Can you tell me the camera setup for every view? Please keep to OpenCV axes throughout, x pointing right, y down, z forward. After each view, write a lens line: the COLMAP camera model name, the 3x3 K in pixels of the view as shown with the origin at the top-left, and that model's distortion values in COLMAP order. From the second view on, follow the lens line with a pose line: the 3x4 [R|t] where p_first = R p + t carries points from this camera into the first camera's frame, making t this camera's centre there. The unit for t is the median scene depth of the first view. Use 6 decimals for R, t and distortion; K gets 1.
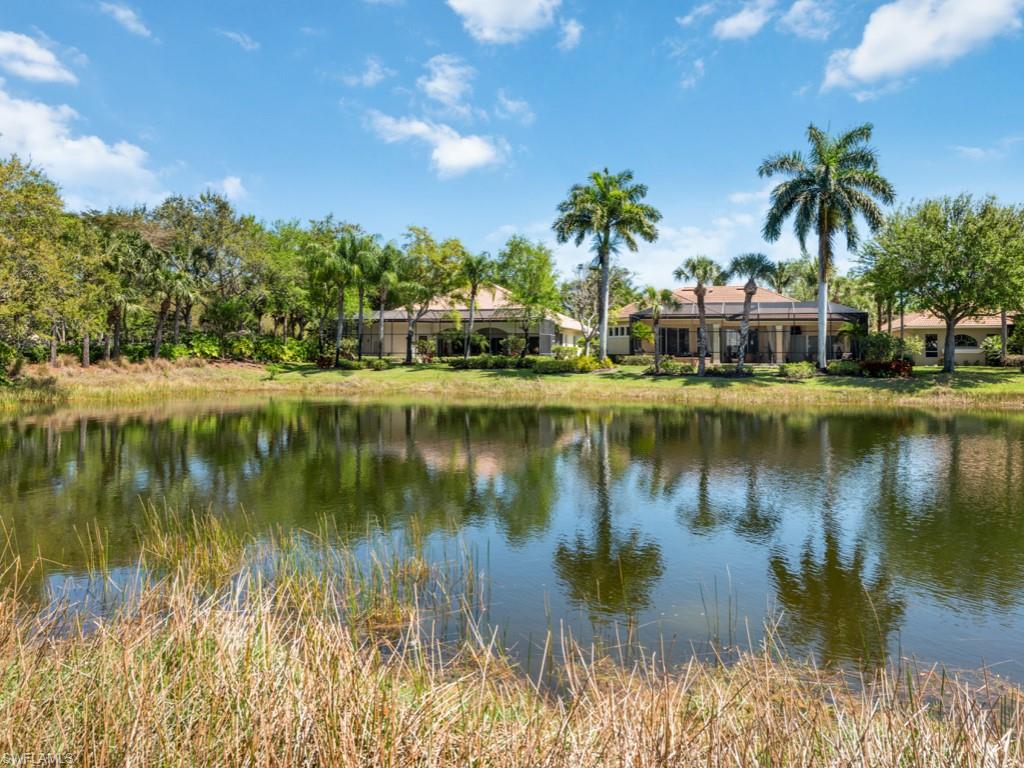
lens RADIAL K [[765.5, 0, 494.6], [0, 765.5, 318.8], [0, 0, 1]] dist [0.022563, -0.003698]
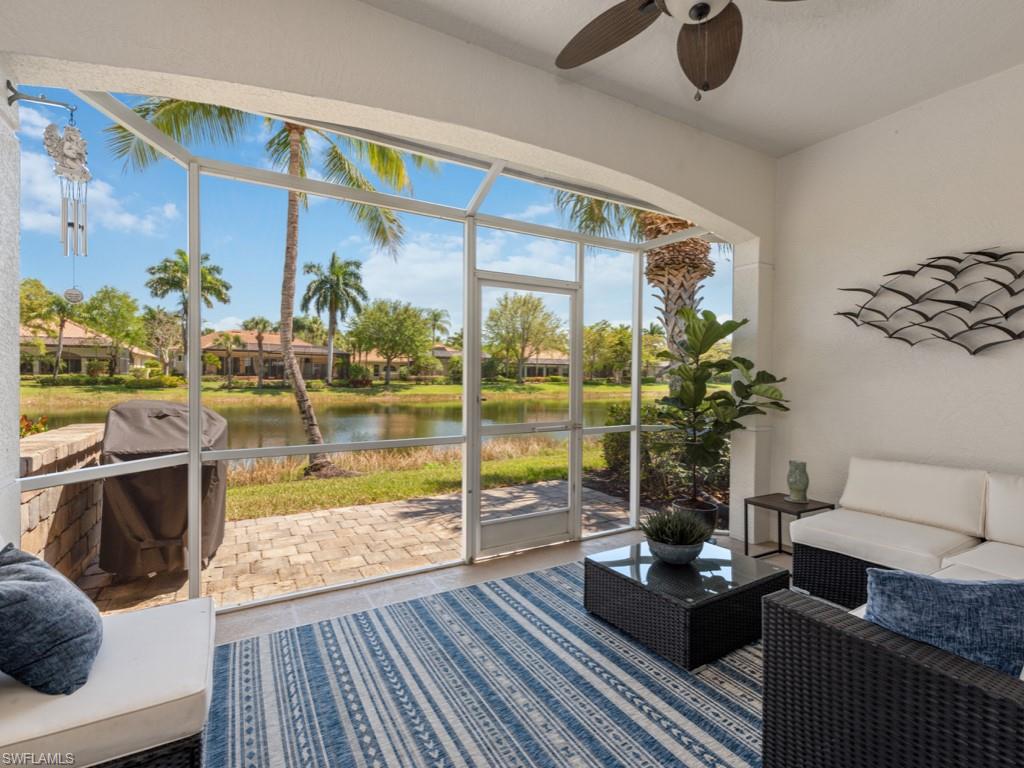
lens RADIAL K [[481.1, 0, 517.5], [0, 481.1, 382.9], [0, 0, 1]] dist [0.001194, 0.000267]
pose [[0.676782, -0.008516, 0.736134, -0.115649], [-0.045155, 0.997570, 0.053055, -0.017542], [-0.734797, -0.069147, 0.674753, -0.117264]]
